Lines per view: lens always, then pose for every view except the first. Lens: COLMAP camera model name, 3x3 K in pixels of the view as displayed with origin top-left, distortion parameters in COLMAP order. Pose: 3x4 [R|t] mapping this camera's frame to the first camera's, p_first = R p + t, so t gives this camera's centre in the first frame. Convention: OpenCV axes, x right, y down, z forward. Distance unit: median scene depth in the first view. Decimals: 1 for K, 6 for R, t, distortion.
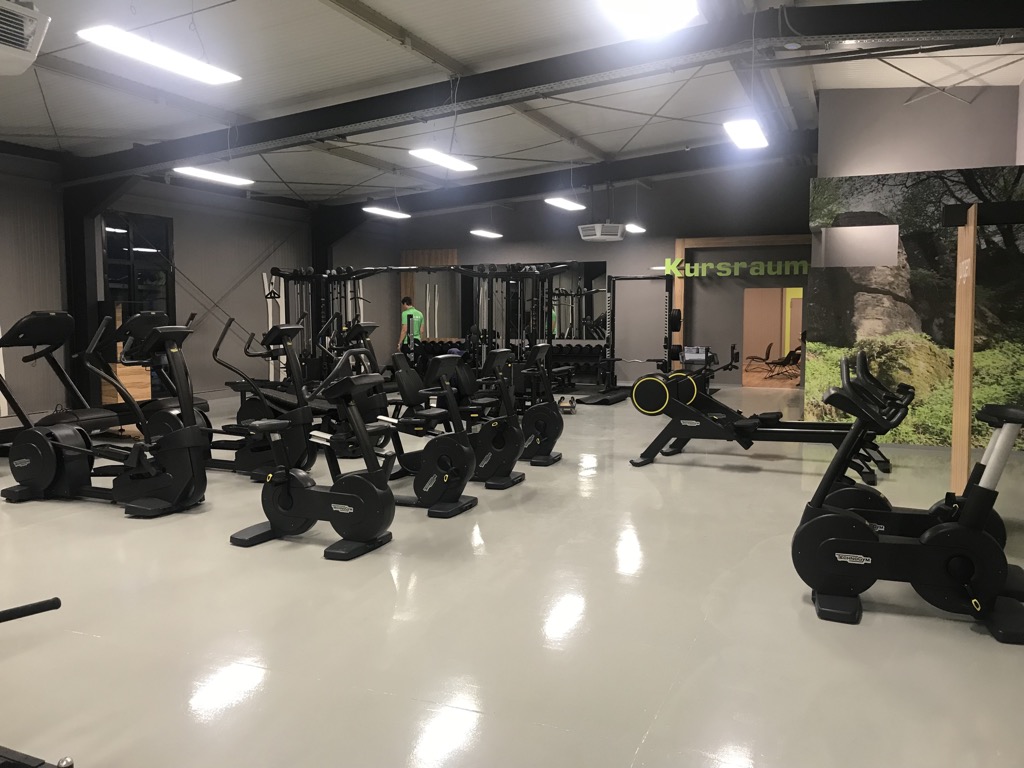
lens RADIAL K [[855.6, 0, 510.4], [0, 855.6, 377.5], [0, 0, 1]] dist [0.029894, 0.020598]
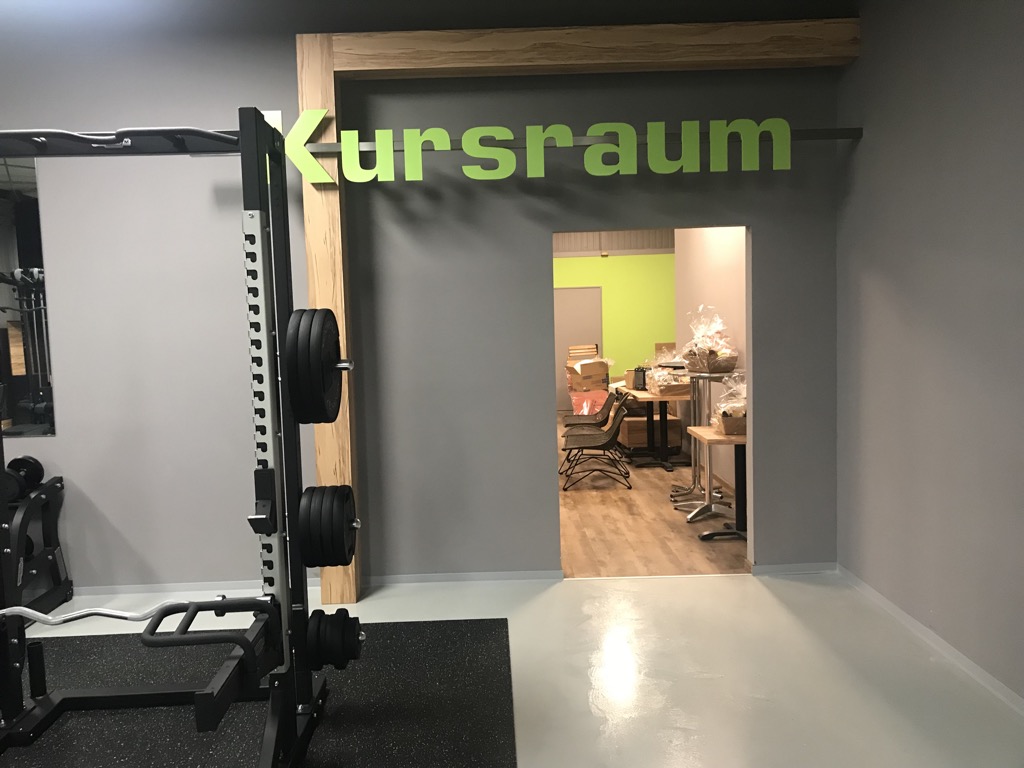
lens RADIAL K [[855.6, 0, 501.7], [0, 855.6, 385.5], [0, 0, 1]] dist [0.029894, 0.020598]
pose [[0.922625, -0.059379, 0.381100, 0.156998], [0.057677, 0.998209, 0.015896, -0.062794], [-0.381361, 0.007315, 0.924397, 0.798945]]
